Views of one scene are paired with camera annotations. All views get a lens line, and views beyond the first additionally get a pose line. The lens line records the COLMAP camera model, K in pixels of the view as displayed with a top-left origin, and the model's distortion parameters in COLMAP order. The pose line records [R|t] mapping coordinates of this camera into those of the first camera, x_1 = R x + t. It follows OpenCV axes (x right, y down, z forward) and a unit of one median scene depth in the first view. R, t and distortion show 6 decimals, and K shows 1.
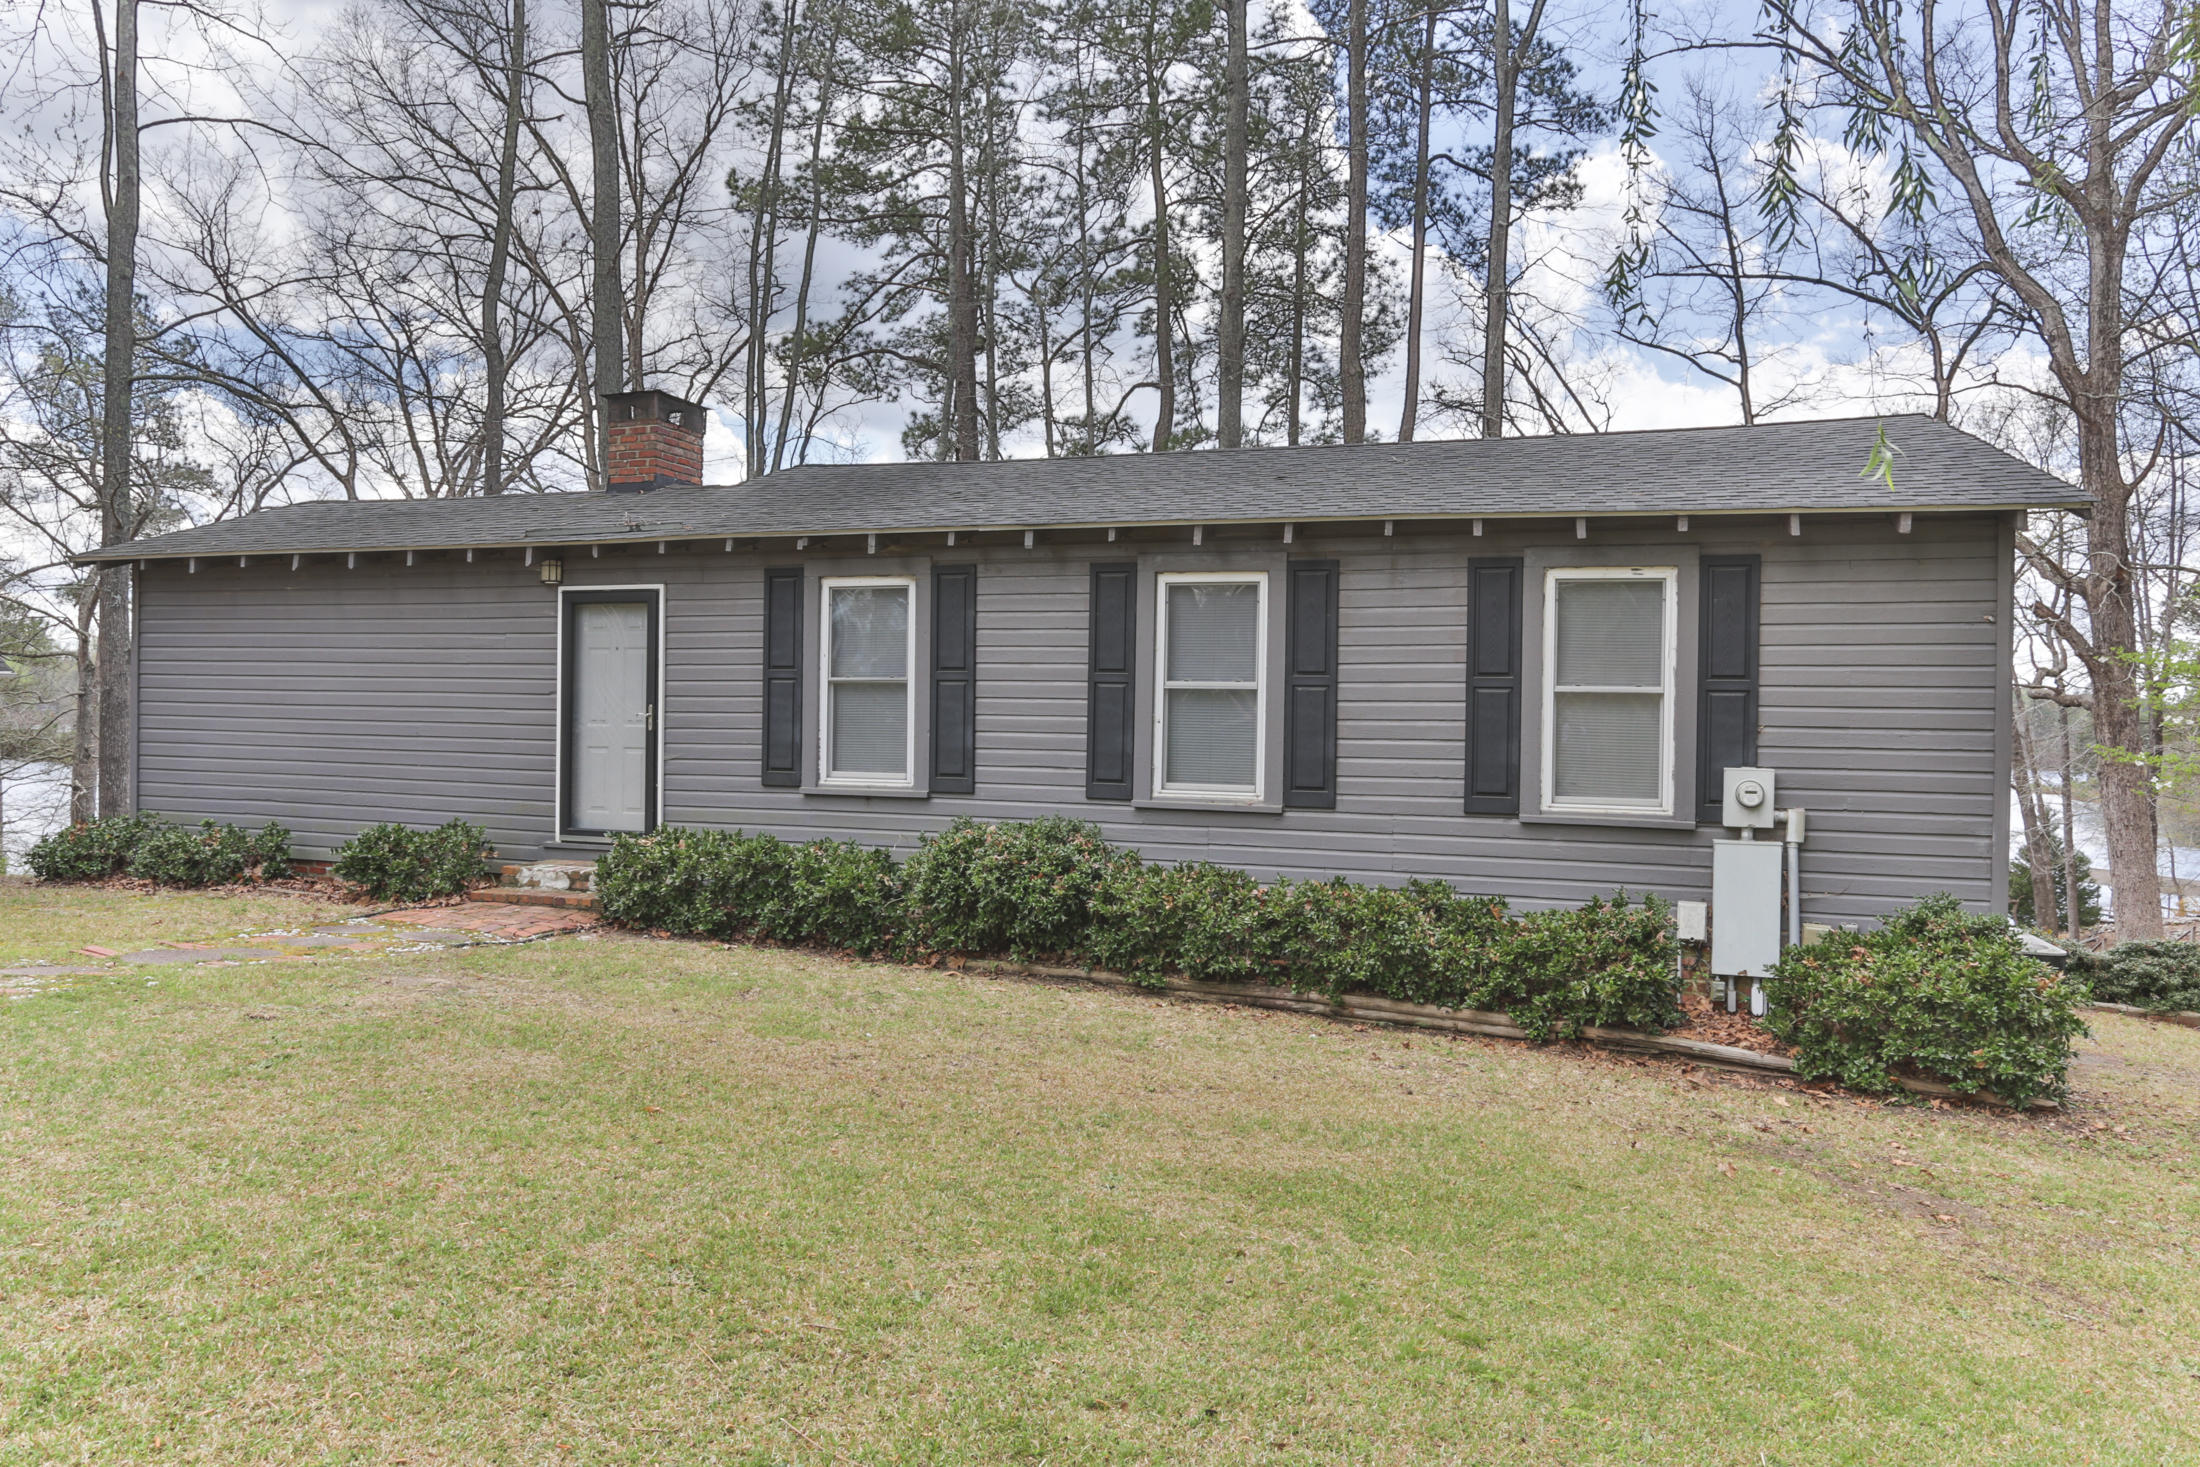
lens RADIAL K [[1406.0, 0, 1109.7], [0, 1406.0, 739.9], [0, 0, 1]] dist [-0.034877, -0.000342]
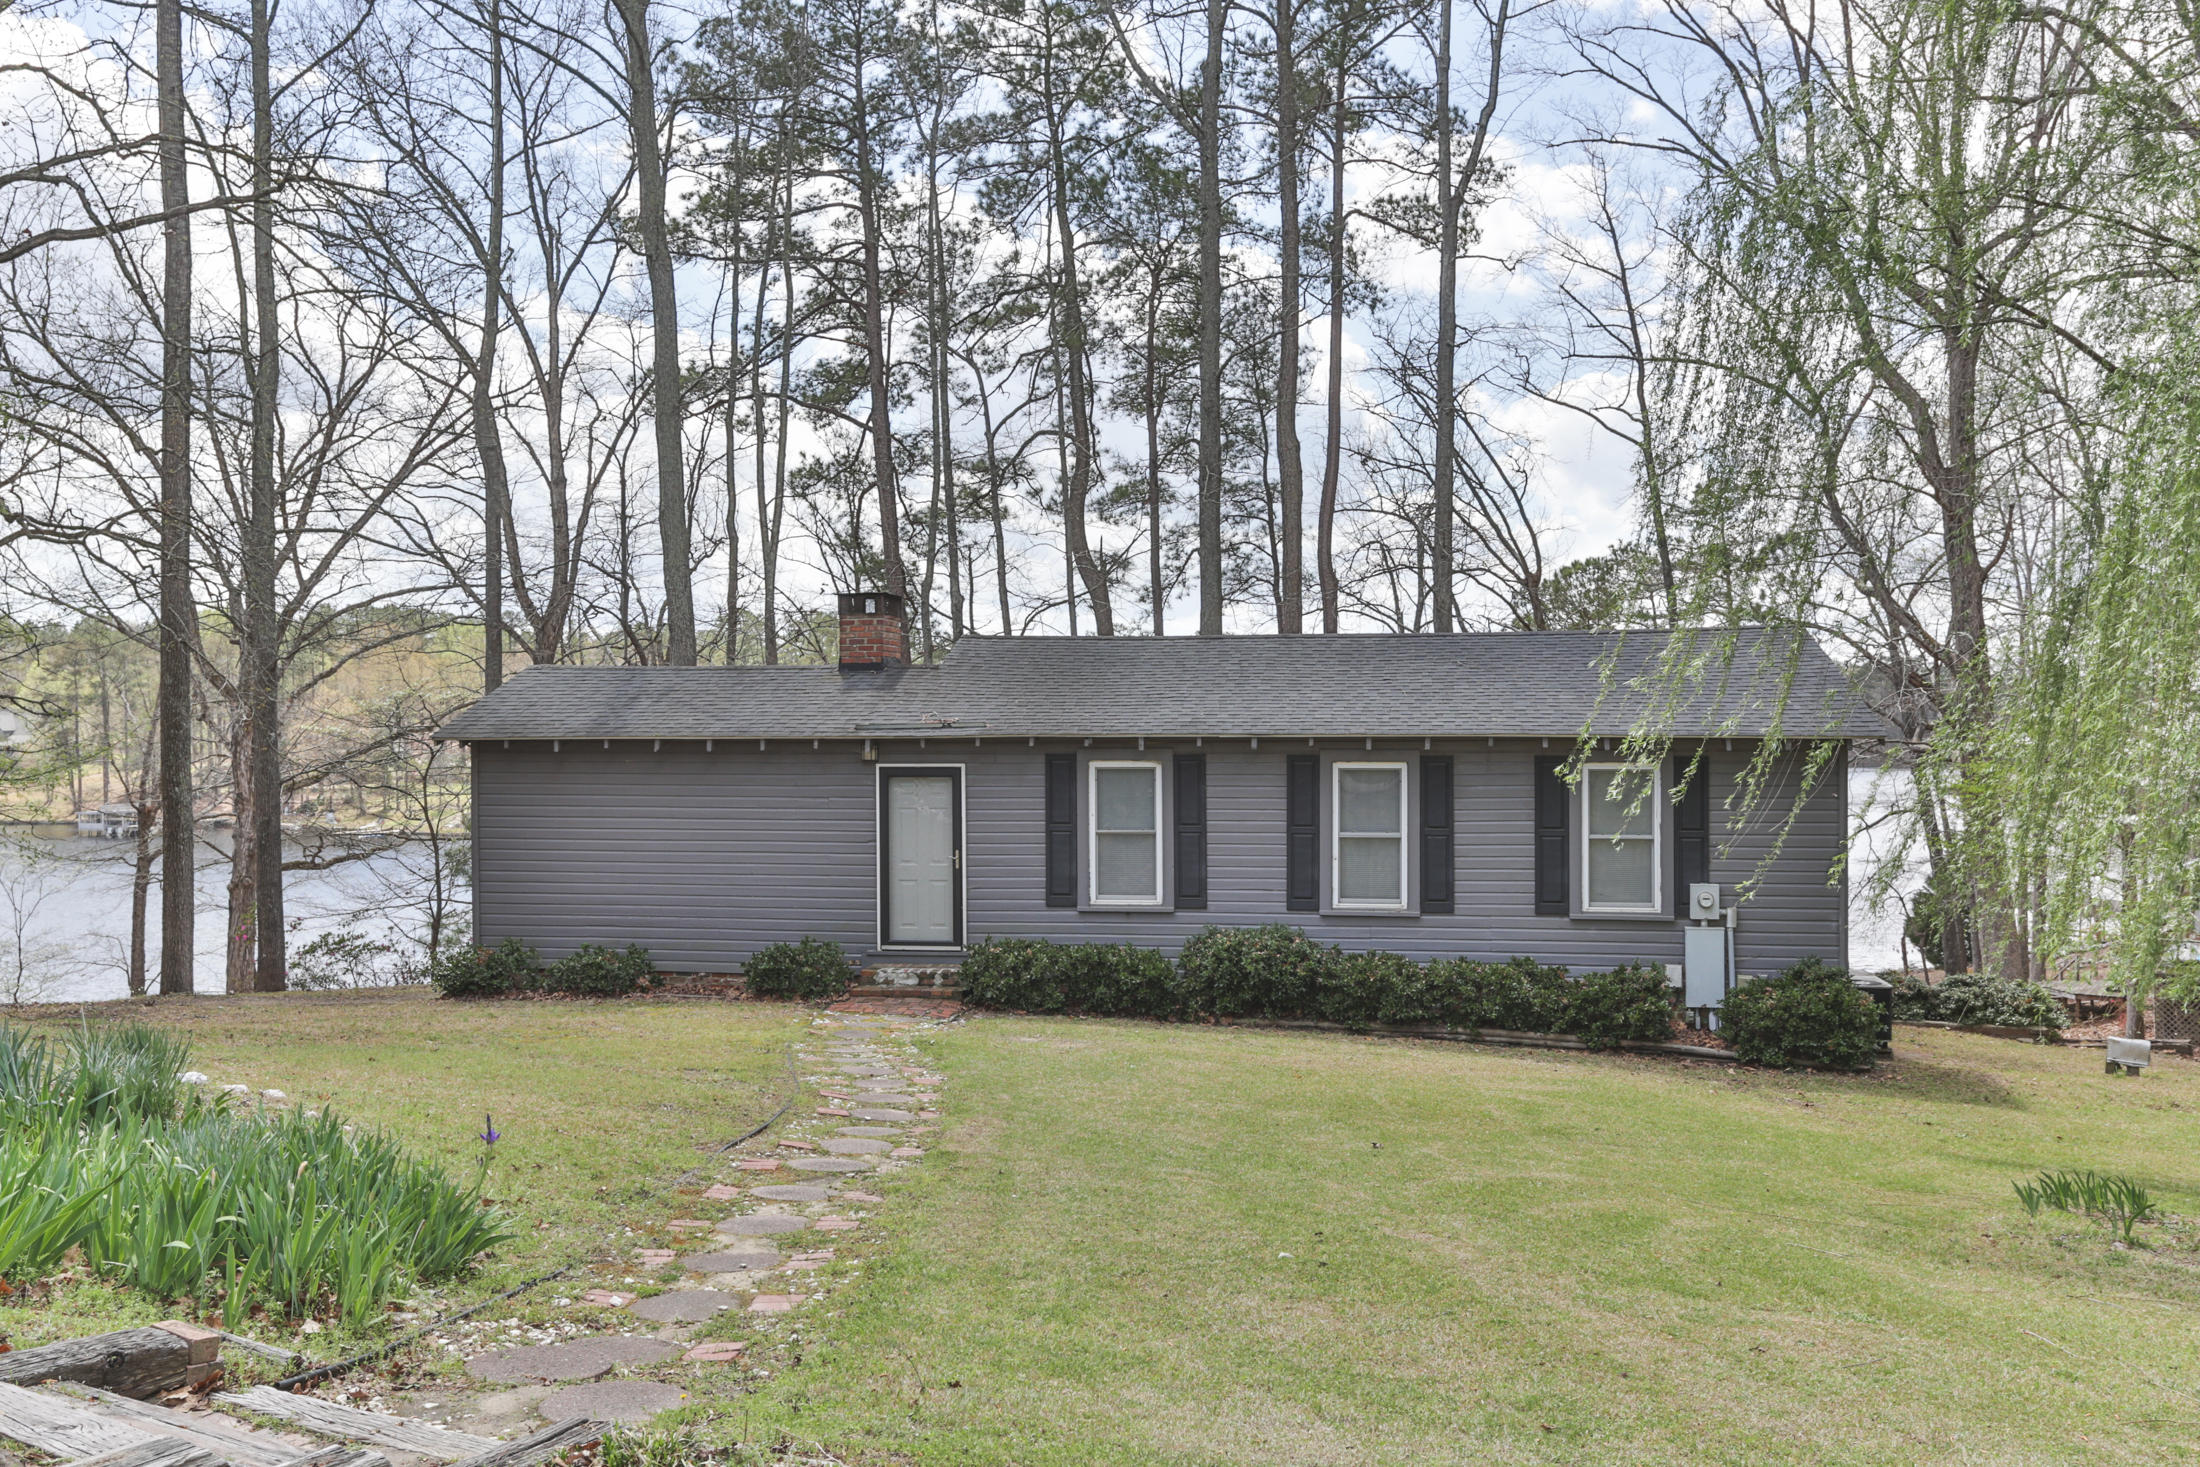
lens RADIAL K [[1847.9, 0, 1108.2], [0, 1847.9, 740.5], [0, 0, 1]] dist [0.002358, 0.004910]
pose [[0.986806, -0.020707, 0.160580, -0.554142], [0.021352, 0.999769, -0.002292, -0.148981], [-0.160496, 0.005691, 0.987020, -0.993795]]
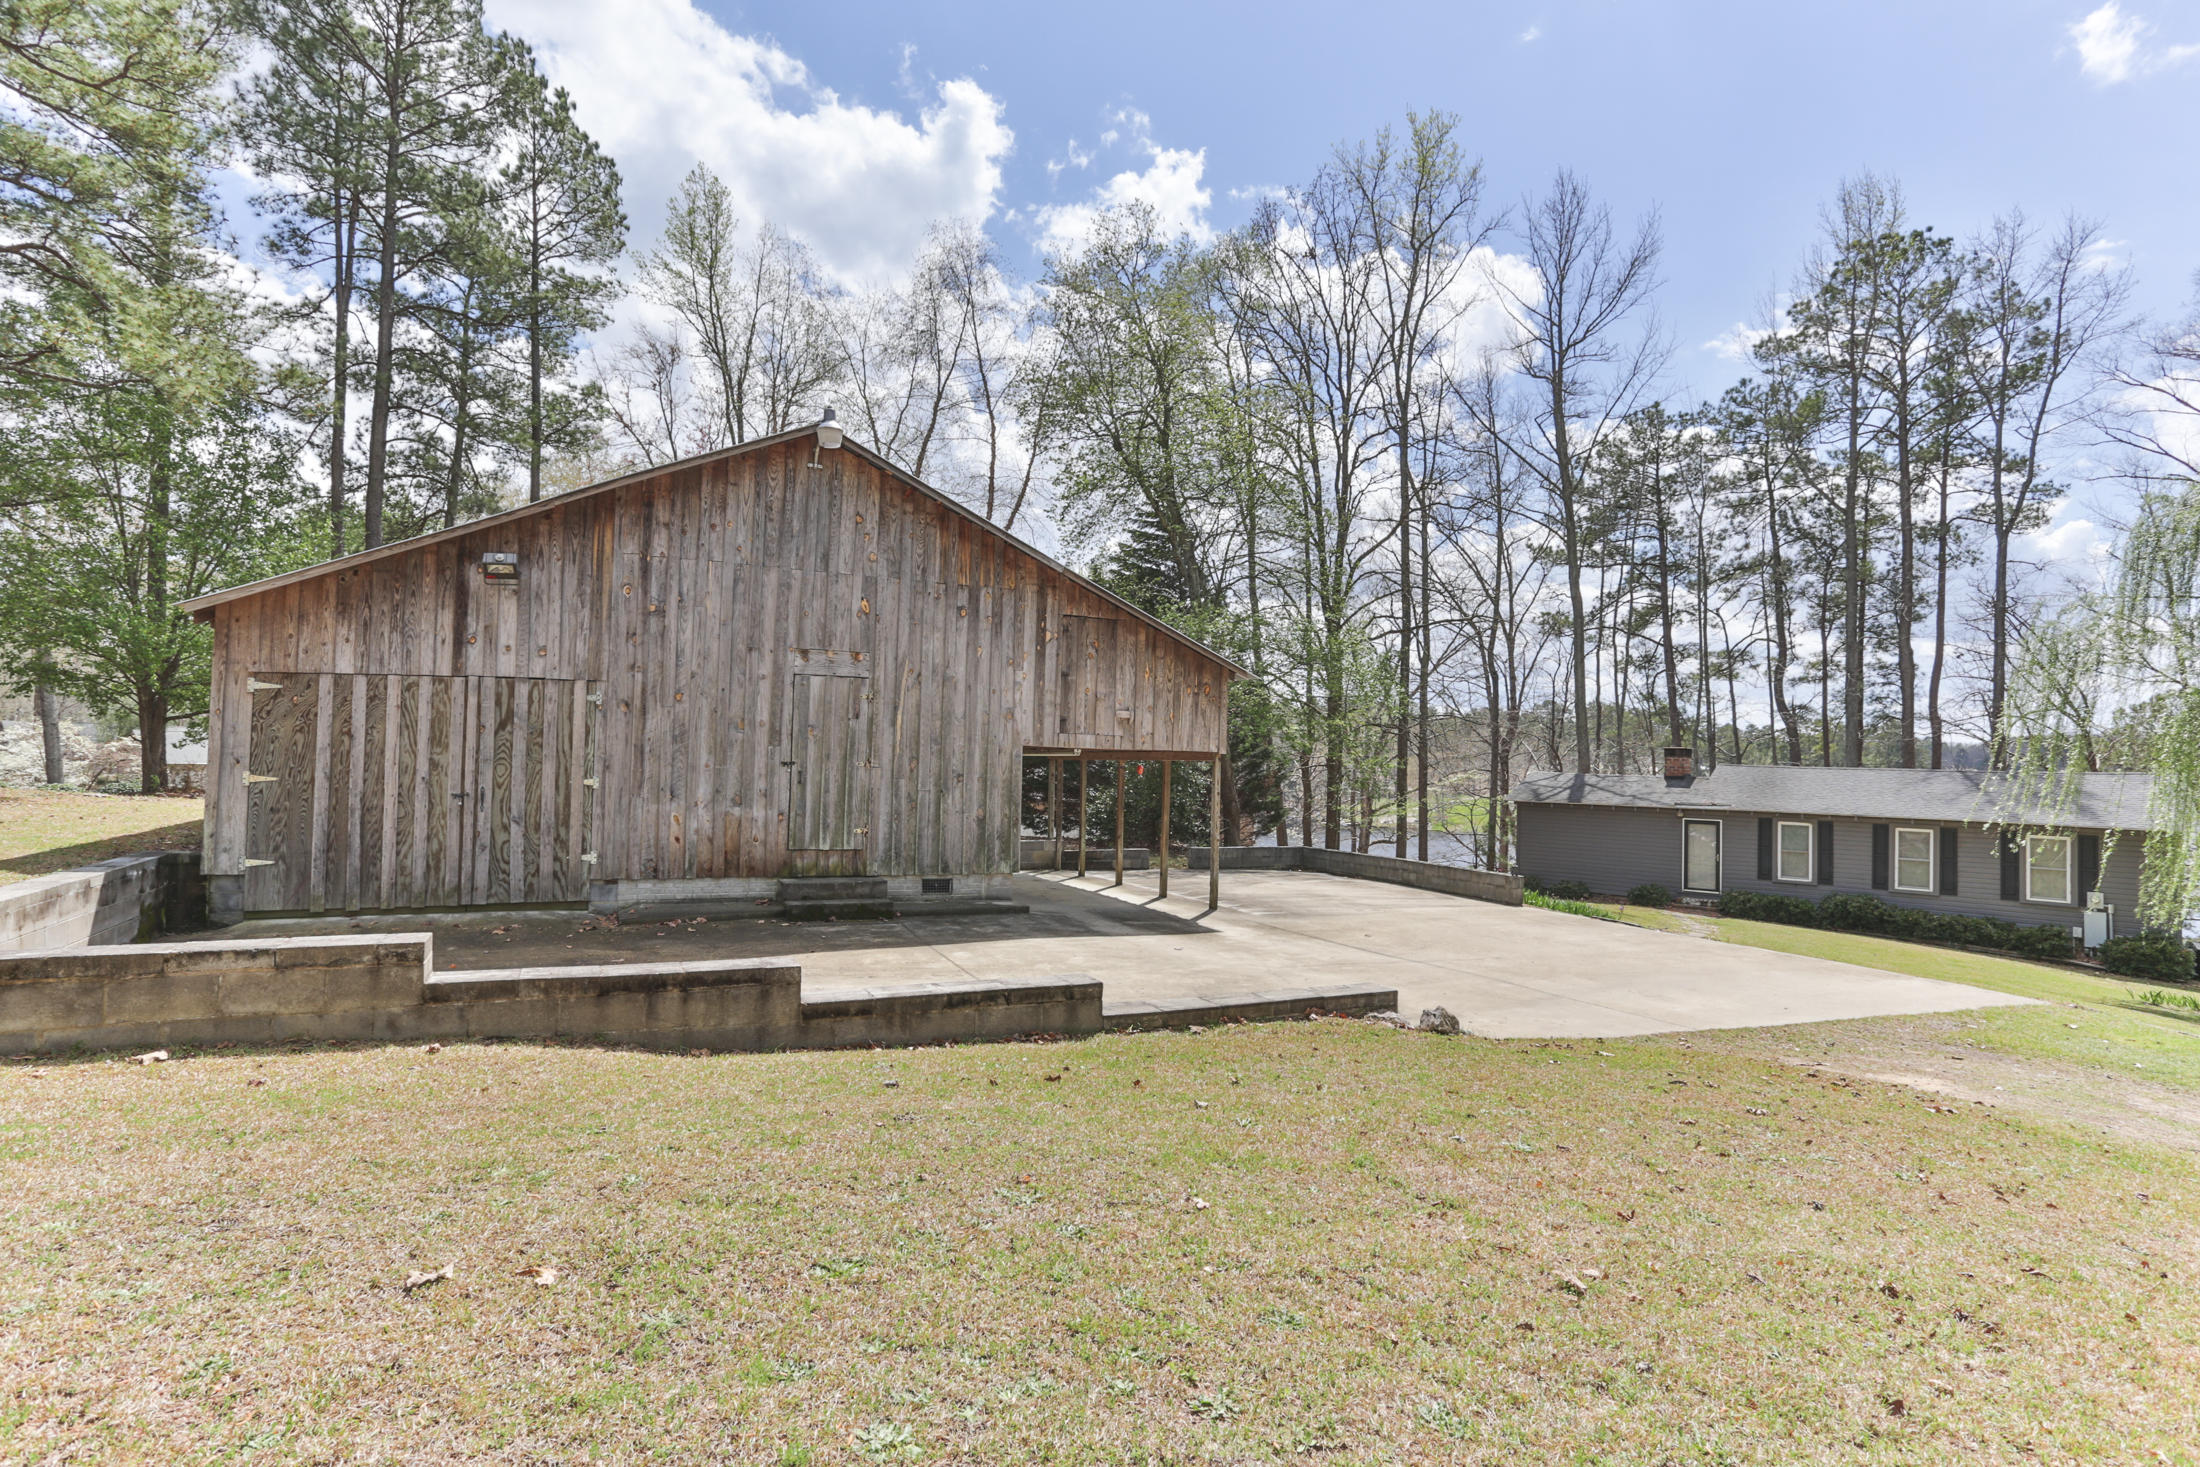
lens RADIAL K [[1134.8, 0, 1105.0], [0, 1134.8, 730.2], [0, 0, 1]] dist [-0.026854, 0.017787]
pose [[0.923515, -0.000104, -0.383563, -0.783850], [-0.015820, 0.999139, -0.038360, -0.238839], [0.383237, 0.041493, 0.922718, -2.621663]]
